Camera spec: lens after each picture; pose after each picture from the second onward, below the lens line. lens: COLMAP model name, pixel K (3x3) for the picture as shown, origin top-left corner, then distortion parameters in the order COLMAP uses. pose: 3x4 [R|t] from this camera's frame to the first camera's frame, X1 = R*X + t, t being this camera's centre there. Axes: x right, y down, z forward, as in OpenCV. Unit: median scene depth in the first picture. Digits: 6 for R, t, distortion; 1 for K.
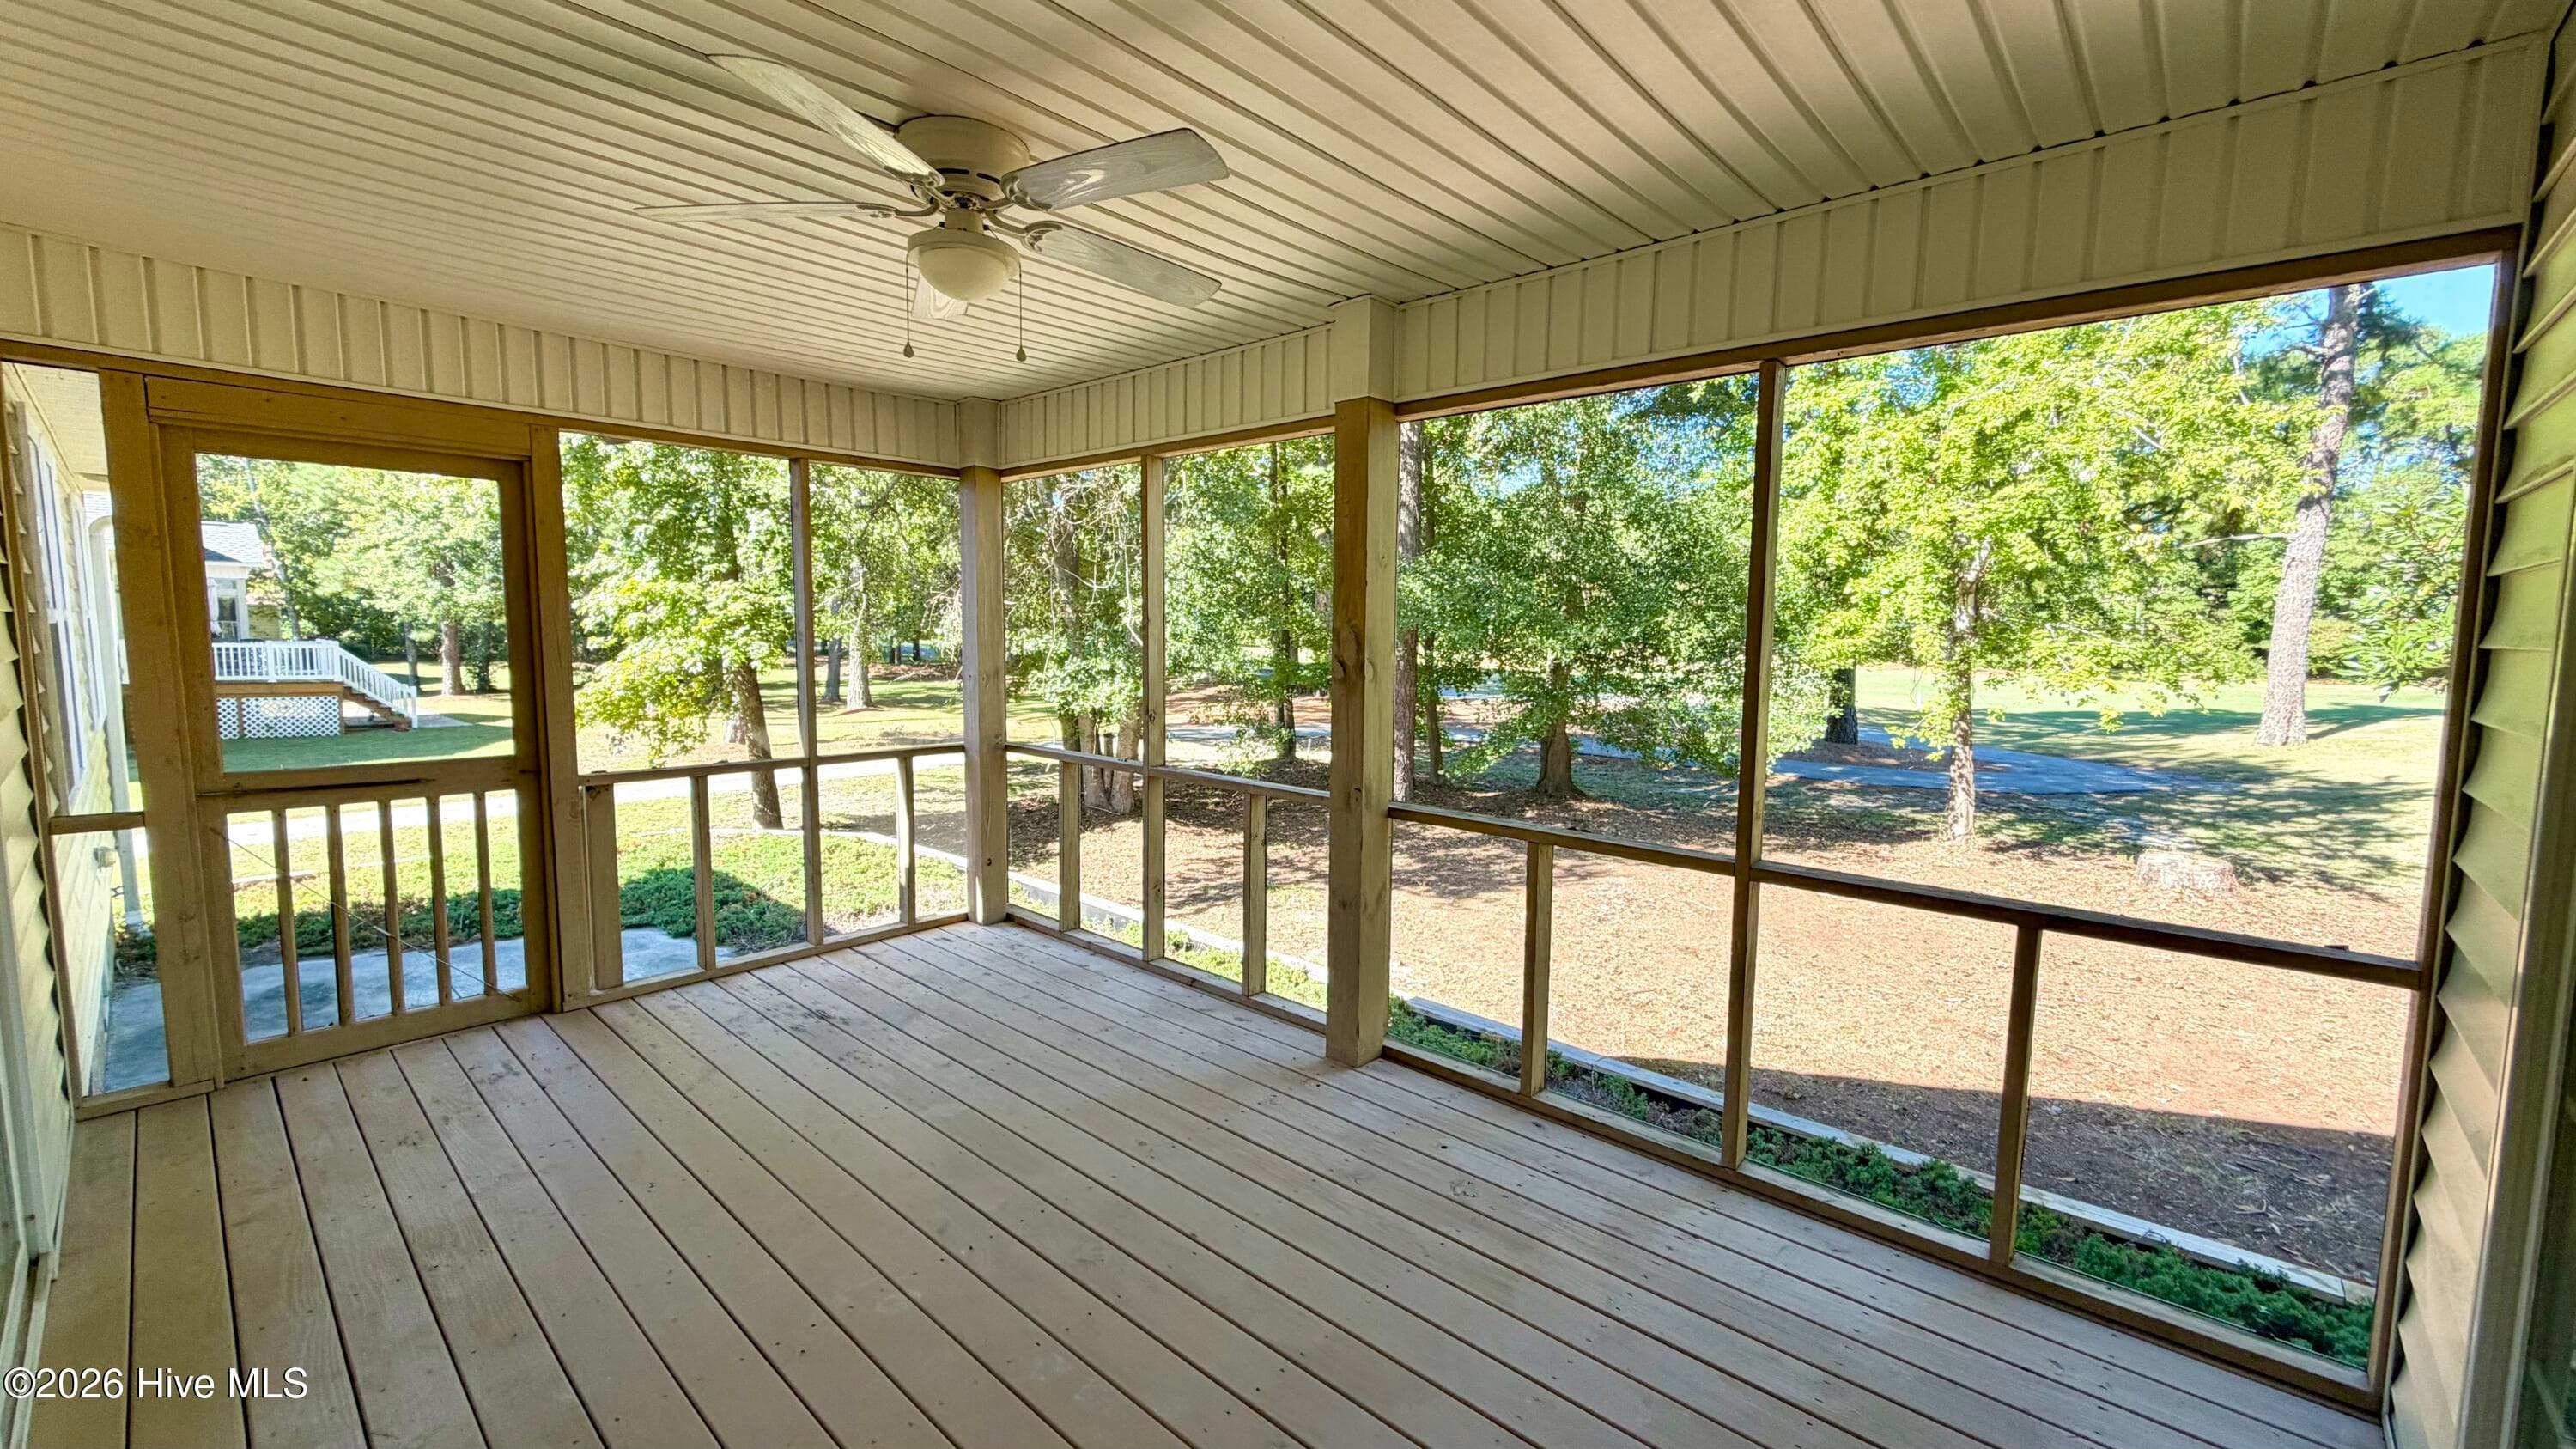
lens RADIAL K [[1038.2, 0, 1279.0], [0, 1038.2, 717.8], [0, 0, 1]] dist [-0.004080, -0.000125]
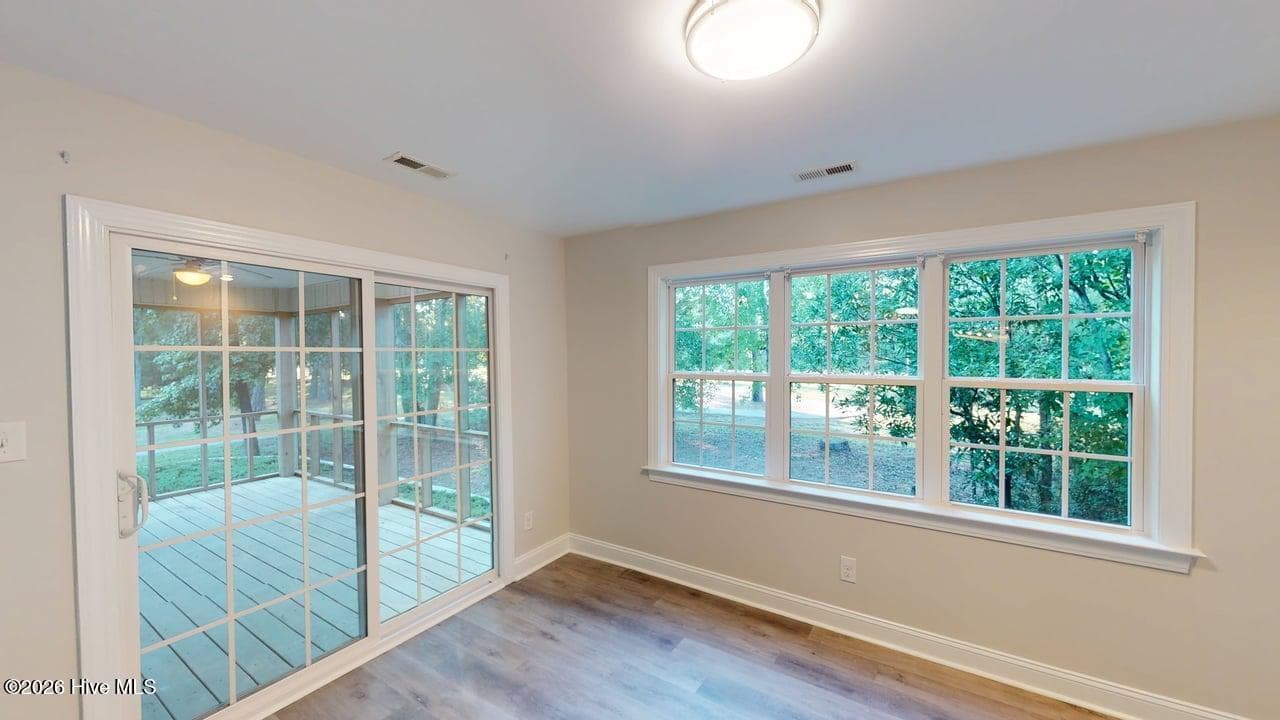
lens RADIAL K [[446.8, 0, 650.5], [0, 446.8, 358.5], [0, 0, 1]] dist [0.002755, 0.000182]
pose [[0.980539, -0.018682, 0.195431, 0.613534], [0.035942, 0.995720, -0.085148, 0.031444], [-0.193004, 0.090515, 0.977014, -0.525834]]
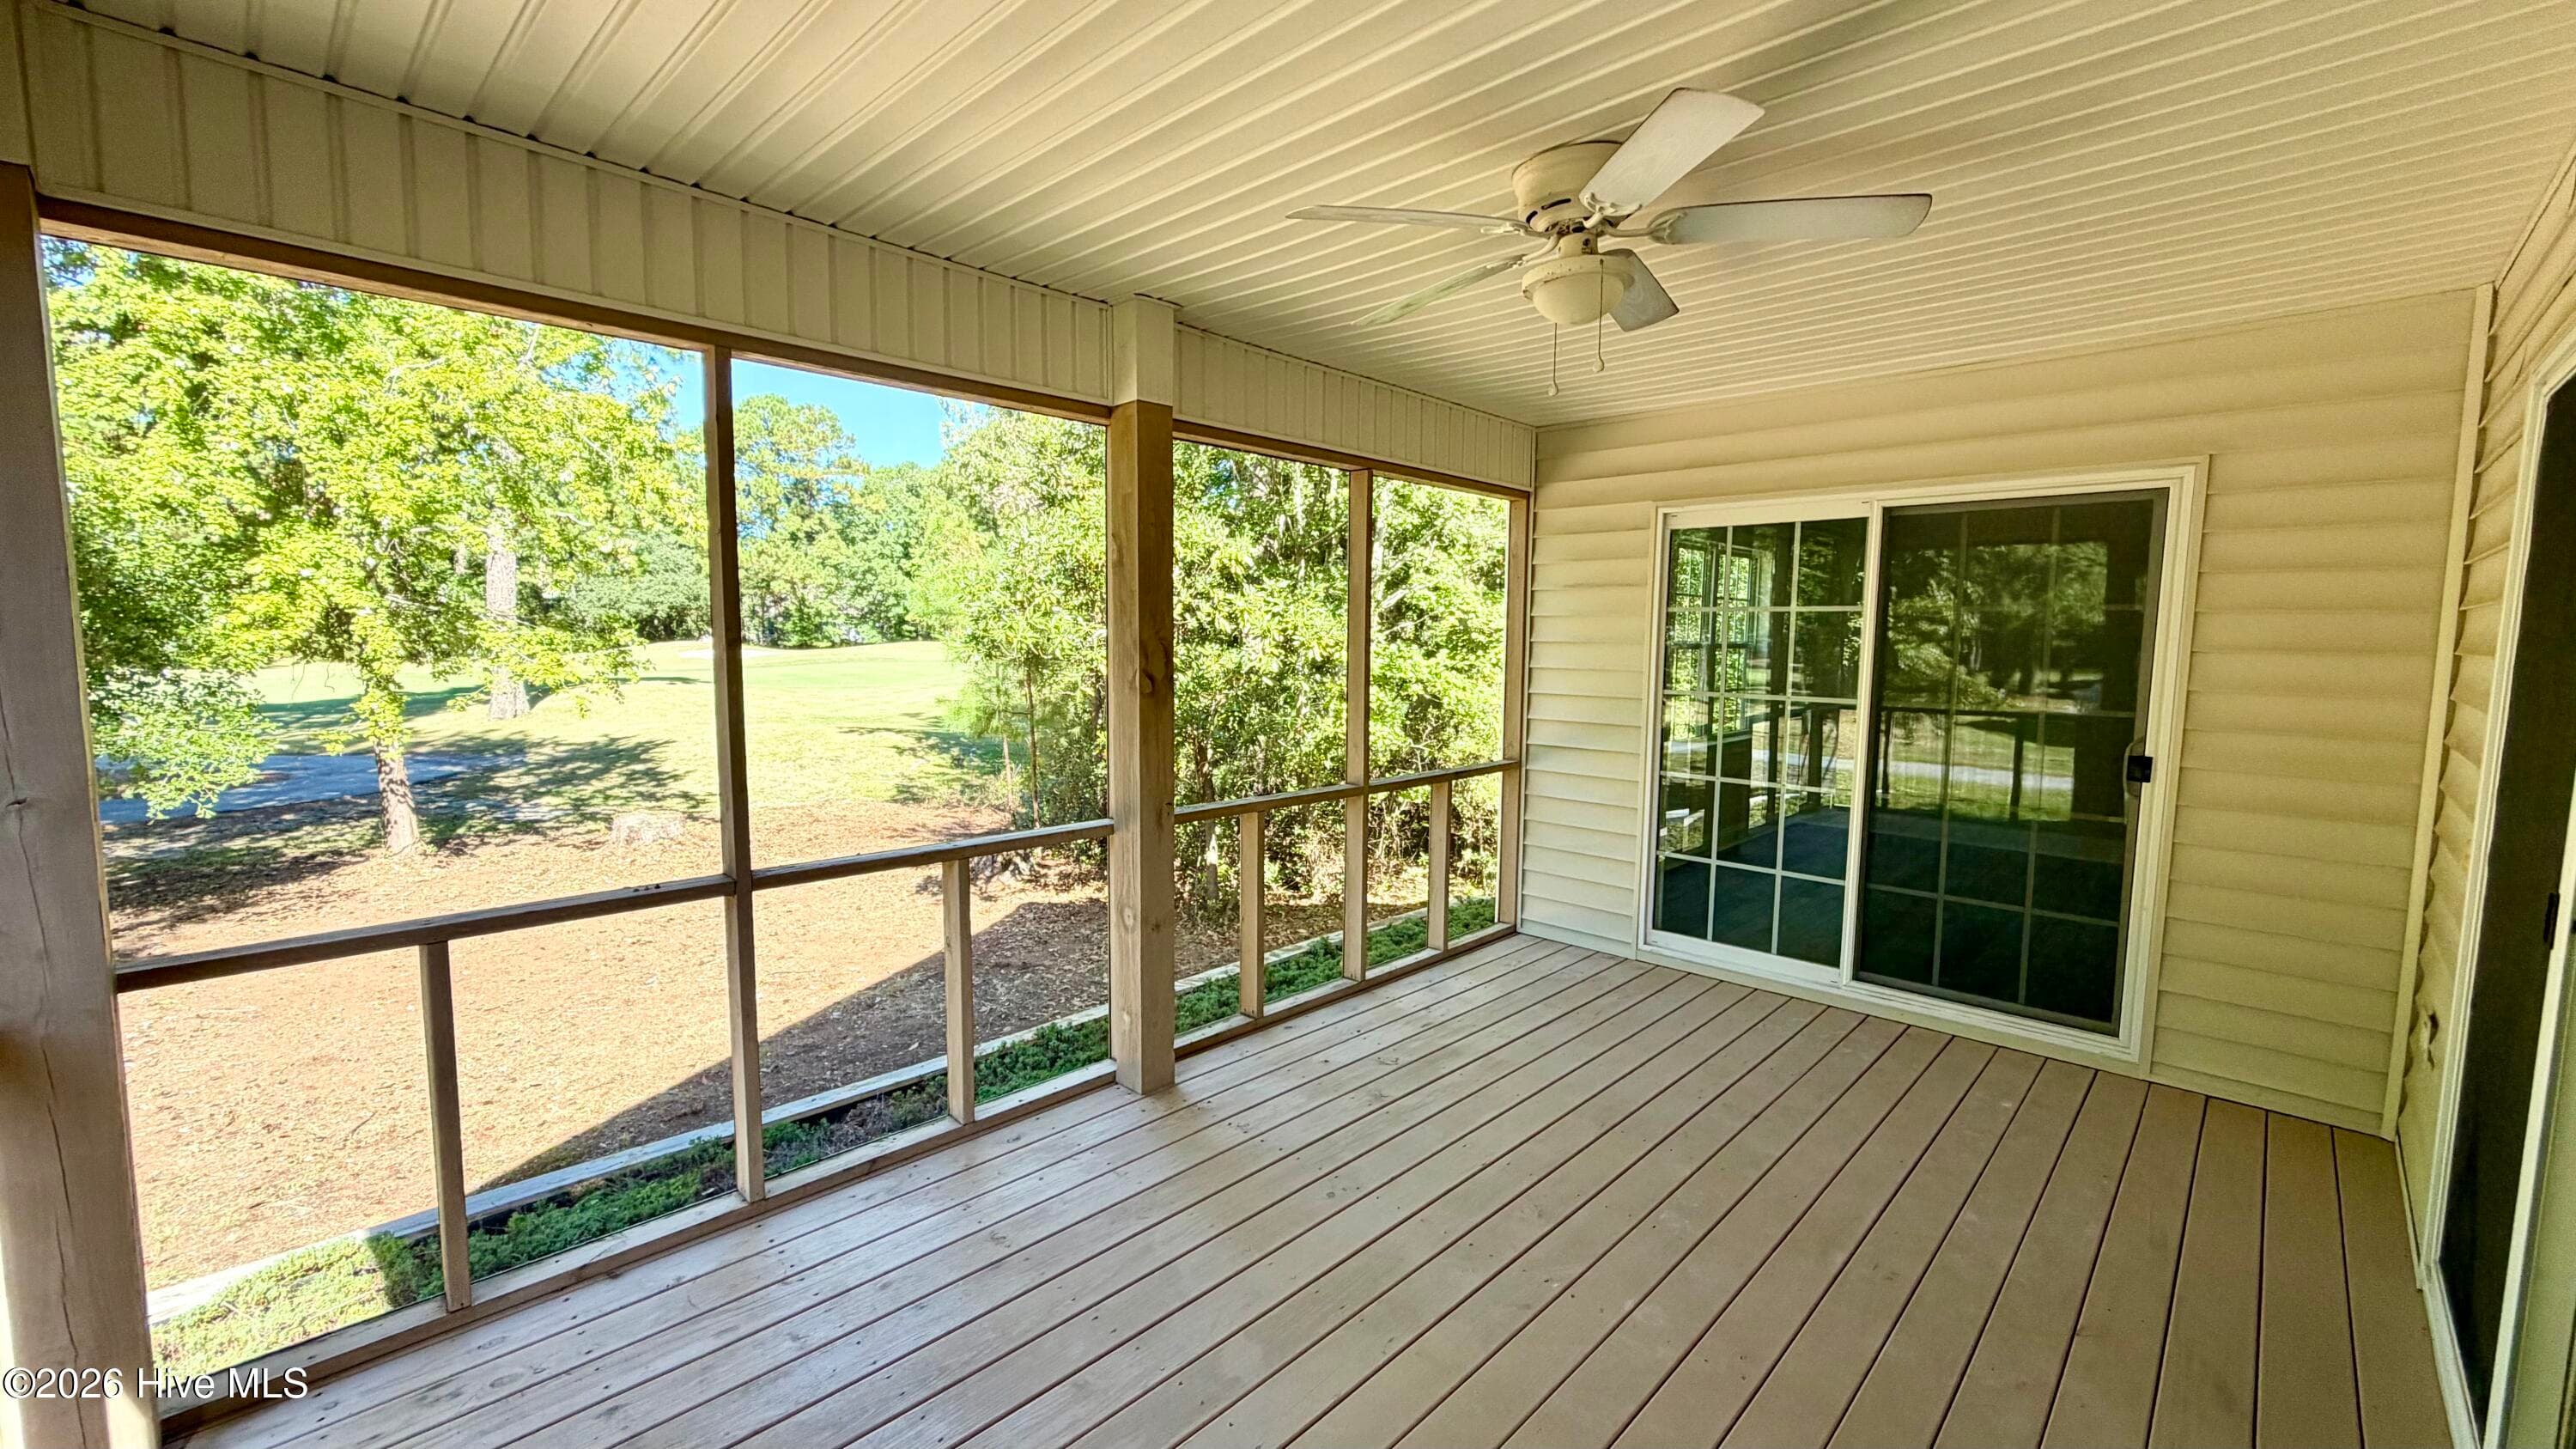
lens RADIAL K [[1038.2, 0, 1283.4], [0, 1038.2, 727.9], [0, 0, 1]] dist [-0.004080, -0.000125]
pose [[0.031967, -0.110968, 0.993310, -0.881112], [0.083787, 0.990617, 0.107971, -0.098221], [-0.995971, 0.079775, 0.040965, 0.838909]]
